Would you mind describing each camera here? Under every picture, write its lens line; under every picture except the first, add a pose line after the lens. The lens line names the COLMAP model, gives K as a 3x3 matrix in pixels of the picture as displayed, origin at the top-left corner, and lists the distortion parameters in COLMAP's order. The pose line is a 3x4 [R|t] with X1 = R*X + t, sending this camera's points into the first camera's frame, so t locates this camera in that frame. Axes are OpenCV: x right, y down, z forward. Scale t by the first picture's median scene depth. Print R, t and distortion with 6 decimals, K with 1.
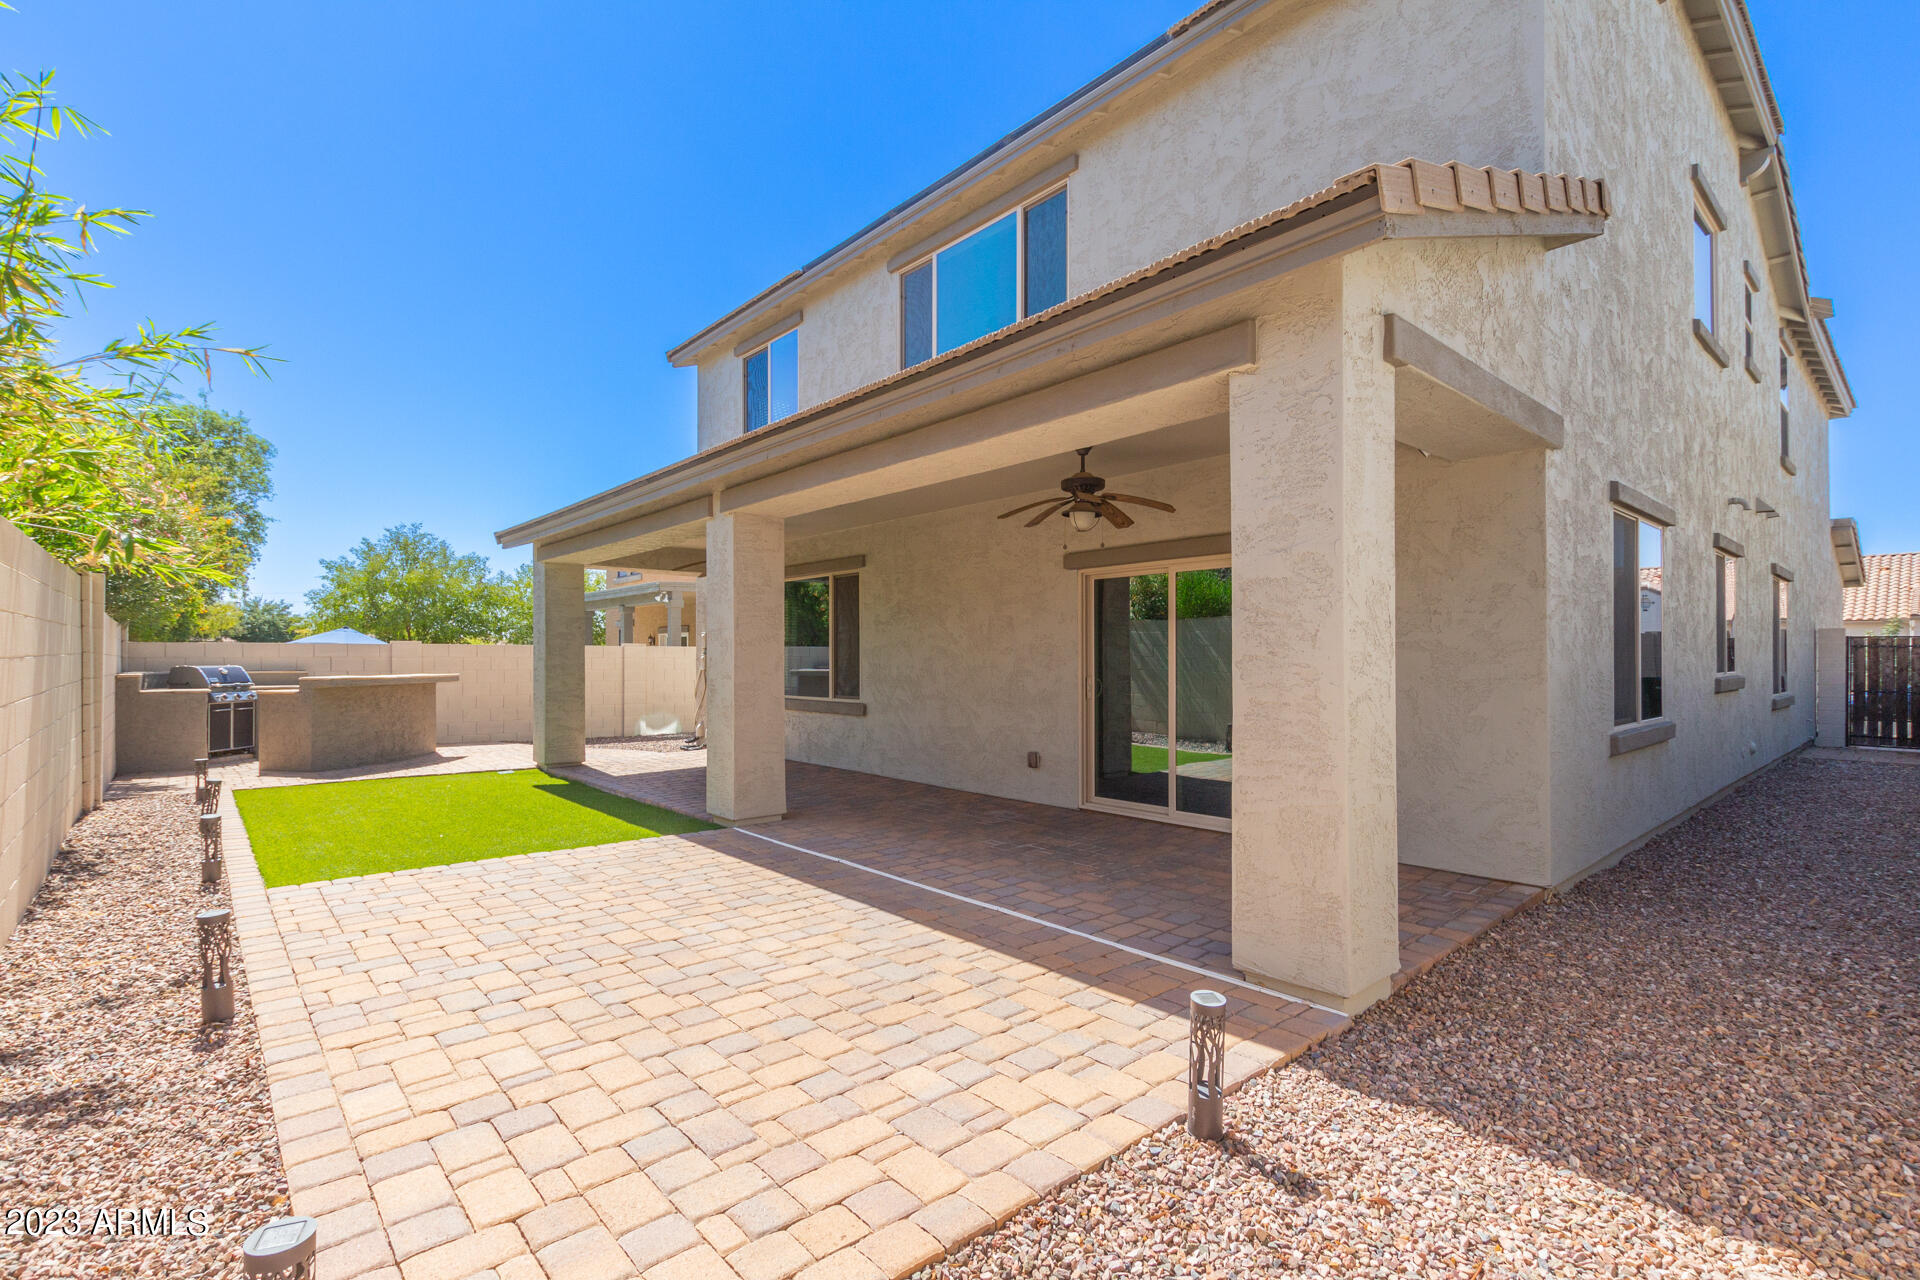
lens RADIAL K [[880.3, 0, 960.0], [0, 880.3, 640.0], [0, 0, 1]] dist [0.028095, 0.000074]
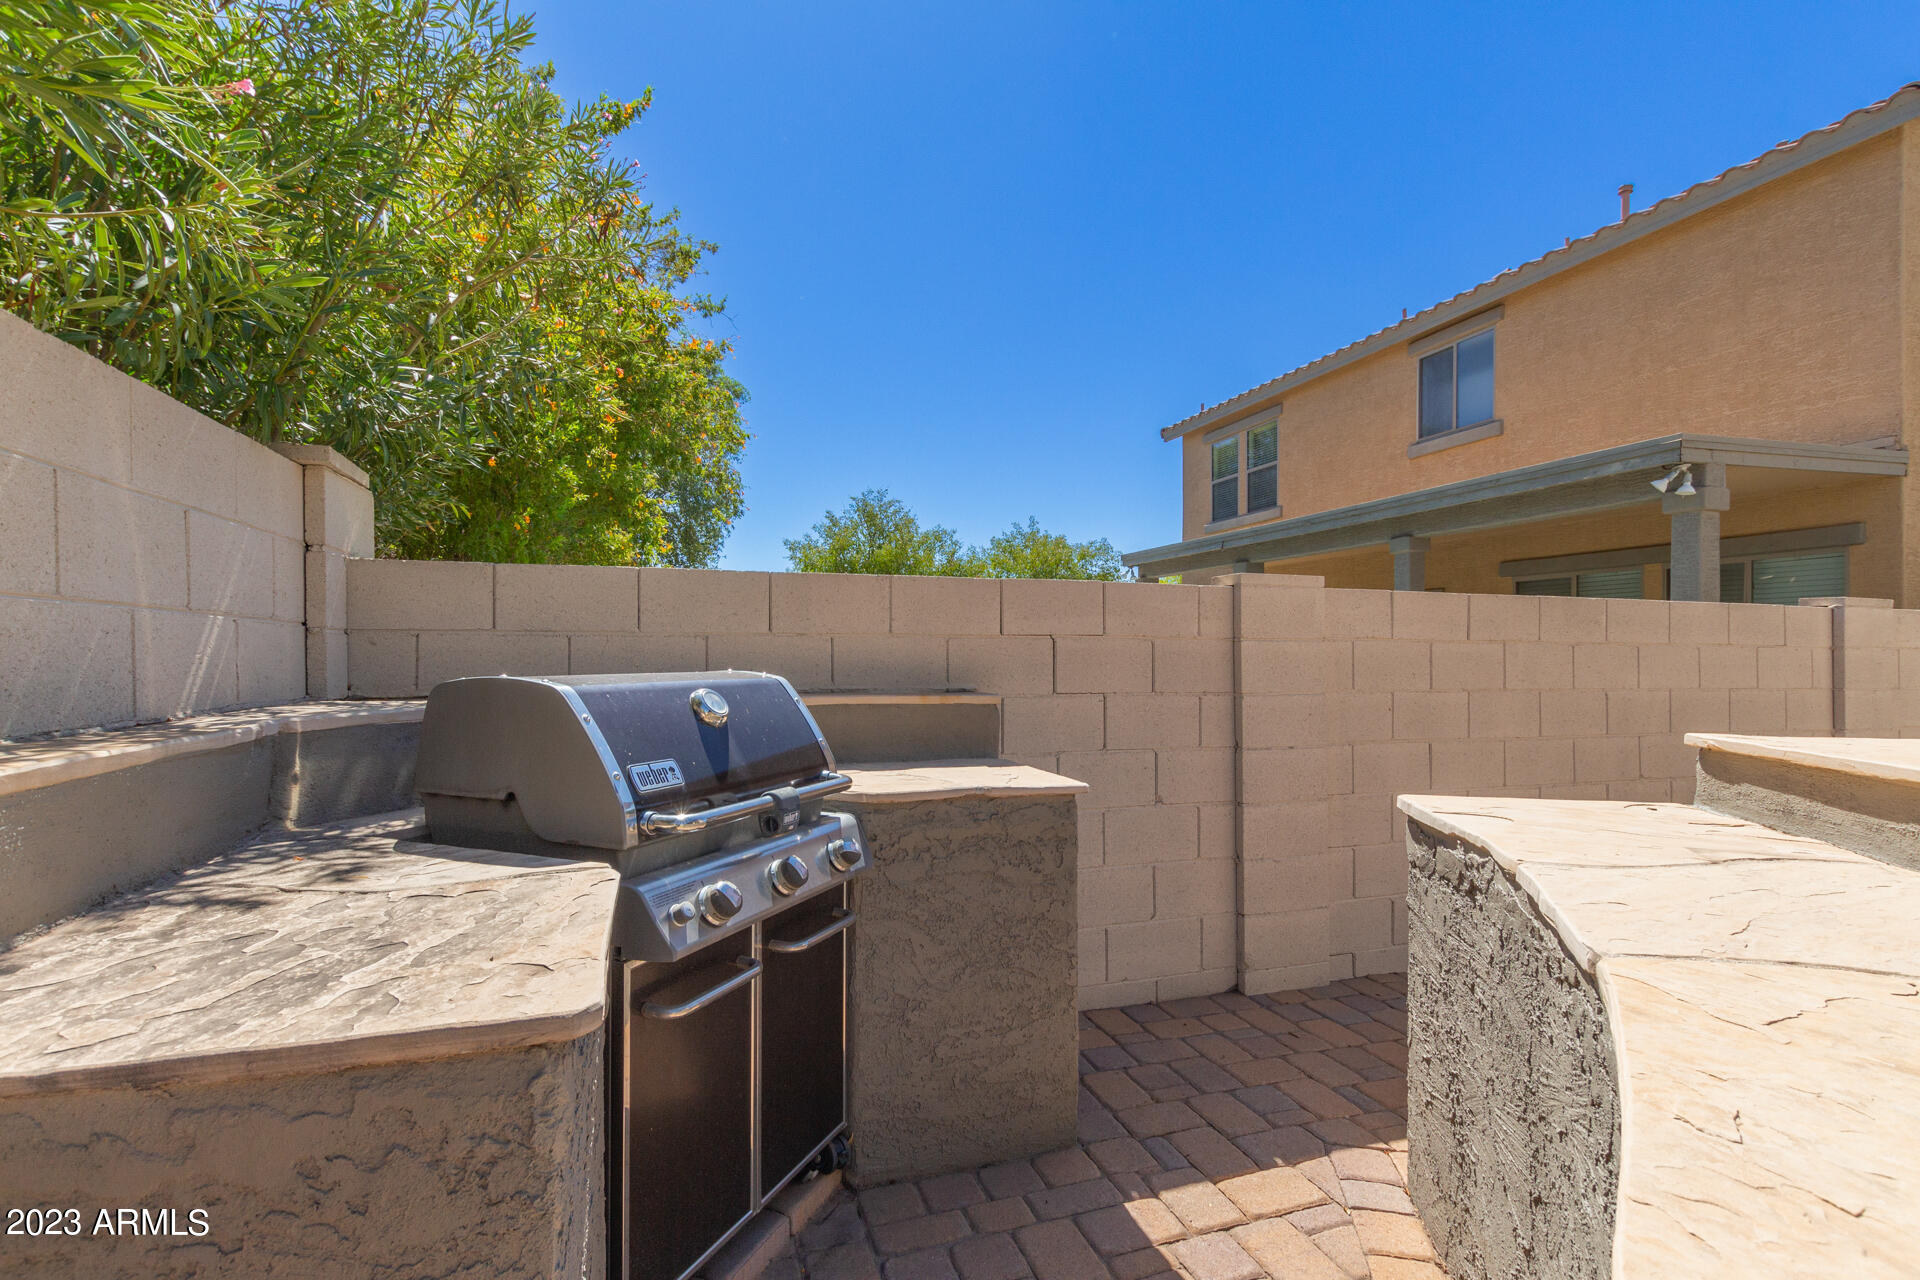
lens RADIAL K [[880.3, 0, 960.0], [0, 880.3, 640.0], [0, 0, 1]] dist [0.028095, 0.000074]
pose [[0.922195, -0.000414, -0.386726, -0.307983], [0.000083, 1.000000, -0.000872, 0.010025], [0.386726, 0.000772, 0.922194, 0.373665]]
